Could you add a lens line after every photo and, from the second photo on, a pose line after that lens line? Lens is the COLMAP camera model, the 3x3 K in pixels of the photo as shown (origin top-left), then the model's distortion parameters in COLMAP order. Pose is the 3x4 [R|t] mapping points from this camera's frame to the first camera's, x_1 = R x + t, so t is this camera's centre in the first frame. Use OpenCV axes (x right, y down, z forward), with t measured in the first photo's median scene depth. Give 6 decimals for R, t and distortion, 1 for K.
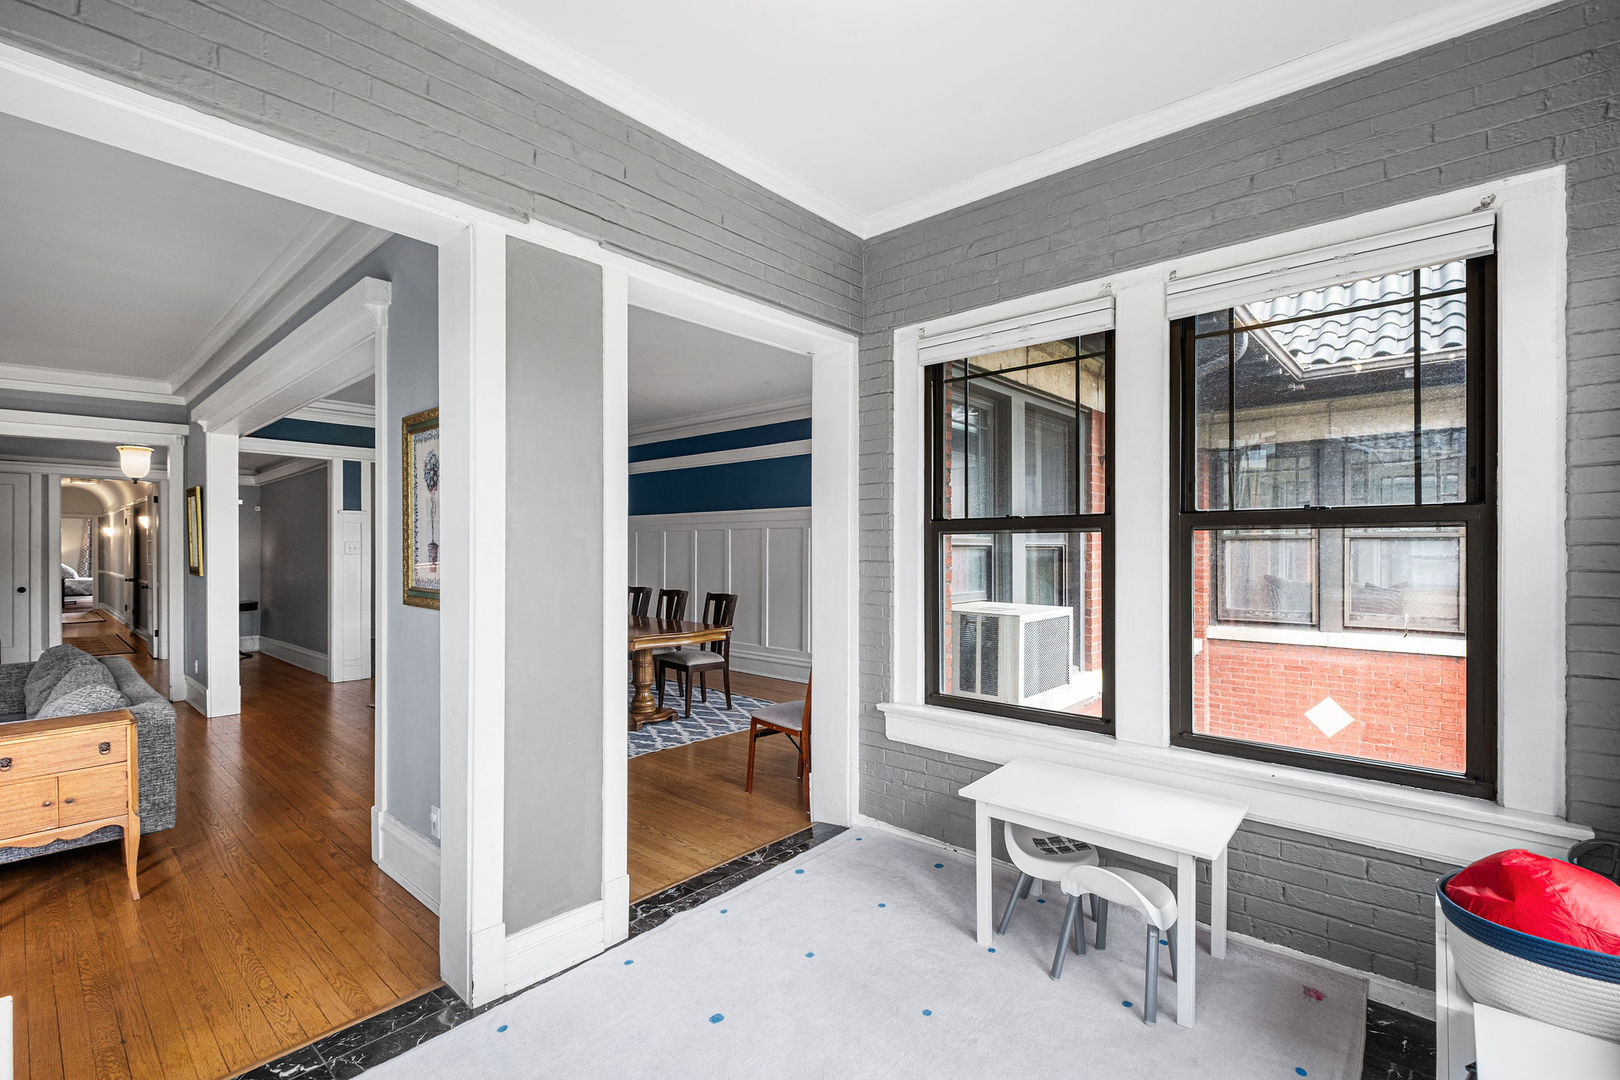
lens RADIAL K [[722.6, 0, 804.1], [0, 722.6, 540.7], [0, 0, 1]] dist [-0.005578, -0.000526]
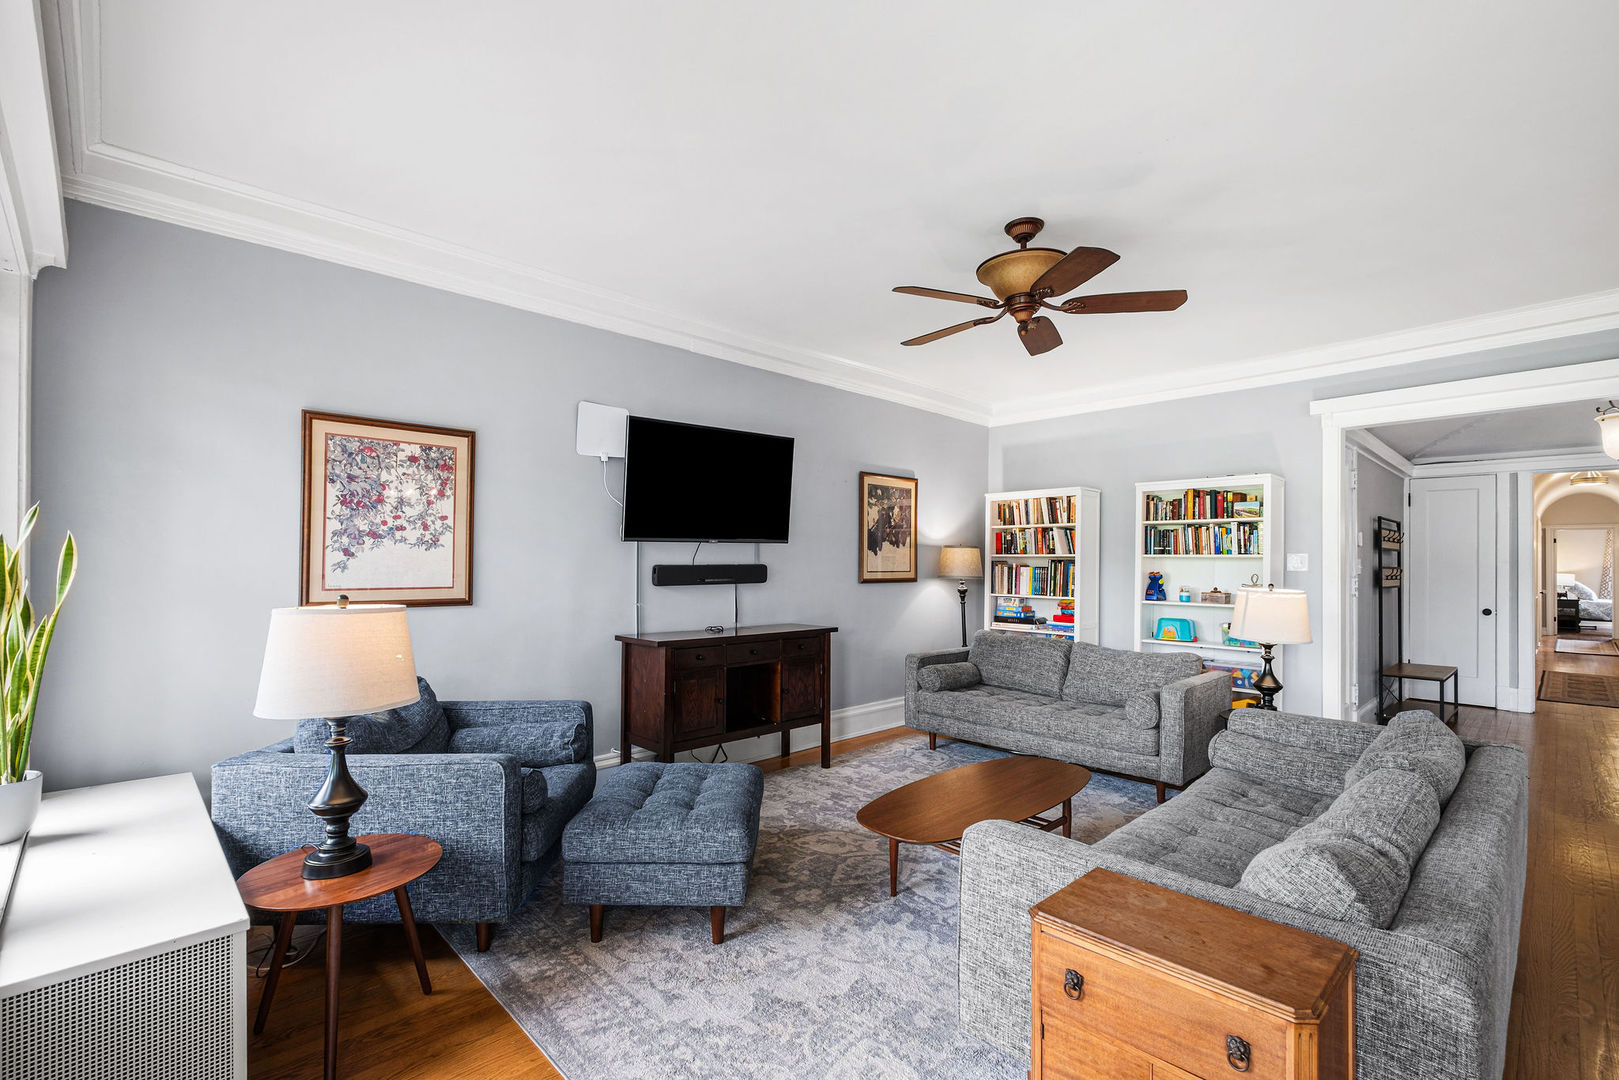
lens RADIAL K [[722.2, 0, 800.3], [0, 722.2, 557.5], [0, 0, 1]] dist [-0.005578, -0.000526]
pose [[-0.077378, -0.002244, -0.996999, -0.790336], [0.001057, 0.999997, -0.002333, 0.021390], [0.997001, -0.001235, -0.077375, 1.116559]]
